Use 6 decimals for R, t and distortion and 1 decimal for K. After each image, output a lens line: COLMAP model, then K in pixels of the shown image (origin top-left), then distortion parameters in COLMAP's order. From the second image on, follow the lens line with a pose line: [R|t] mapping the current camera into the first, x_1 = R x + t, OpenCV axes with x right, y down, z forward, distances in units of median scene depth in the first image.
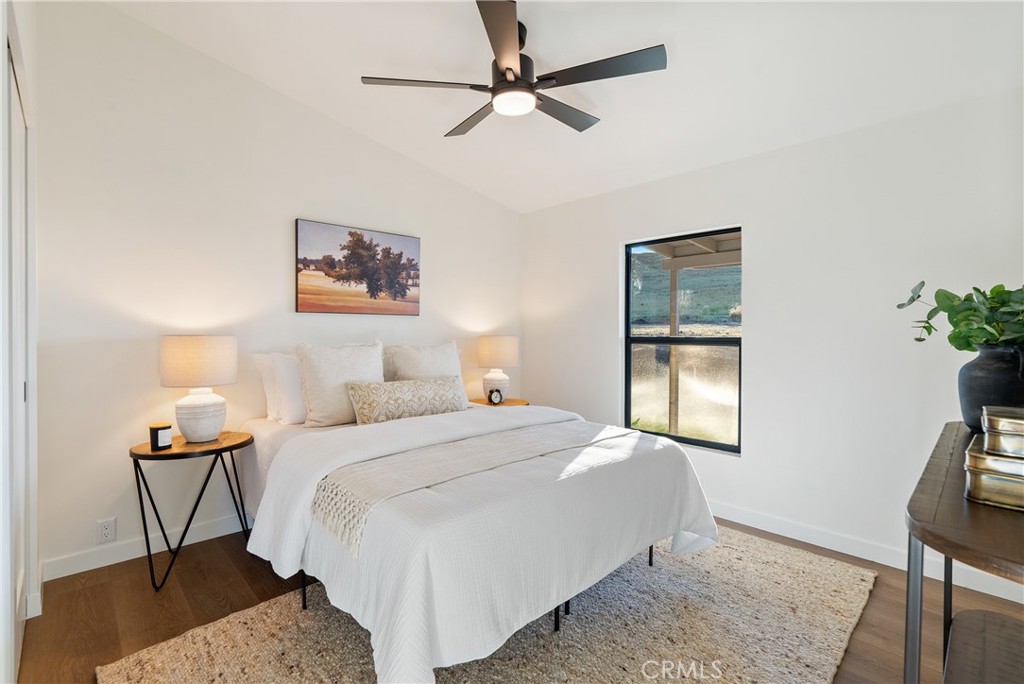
lens RADIAL K [[465.8, 0, 512.0], [0, 465.8, 342.0], [0, 0, 1]] dist [-0.082273, -0.000056]
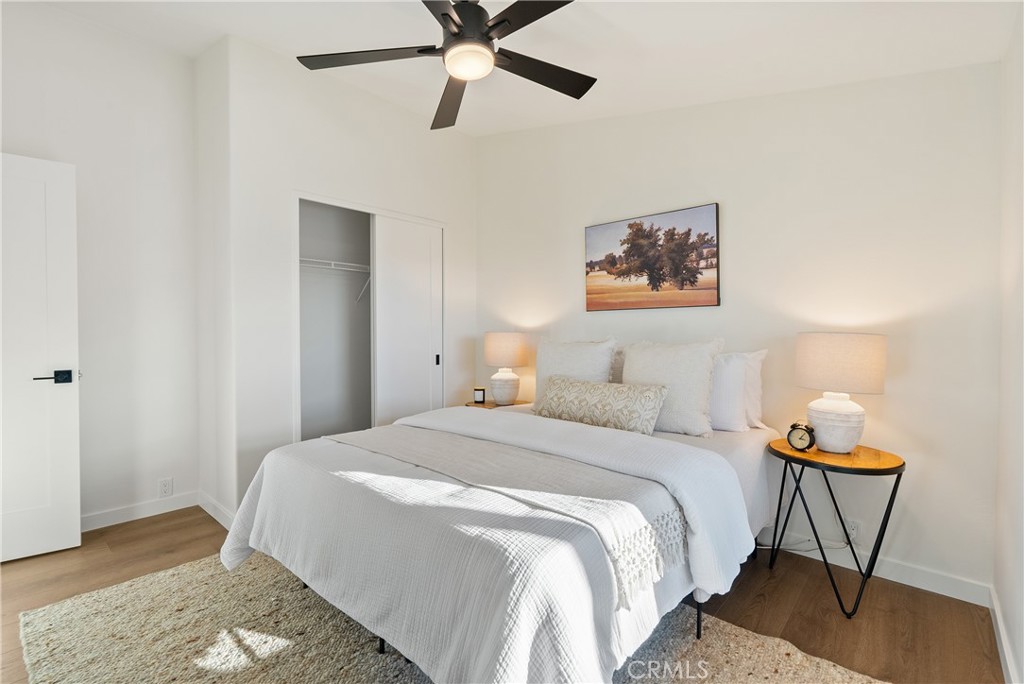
lens RADIAL K [[471.0, 0, 510.5], [0, 471.0, 325.3], [0, 0, 1]] dist [-0.002836, 0.000108]
pose [[0.065242, -0.023128, -0.997601, 0.588879], [-0.017668, 0.999548, -0.024328, -0.000933], [0.997713, 0.019213, 0.064804, 0.674833]]
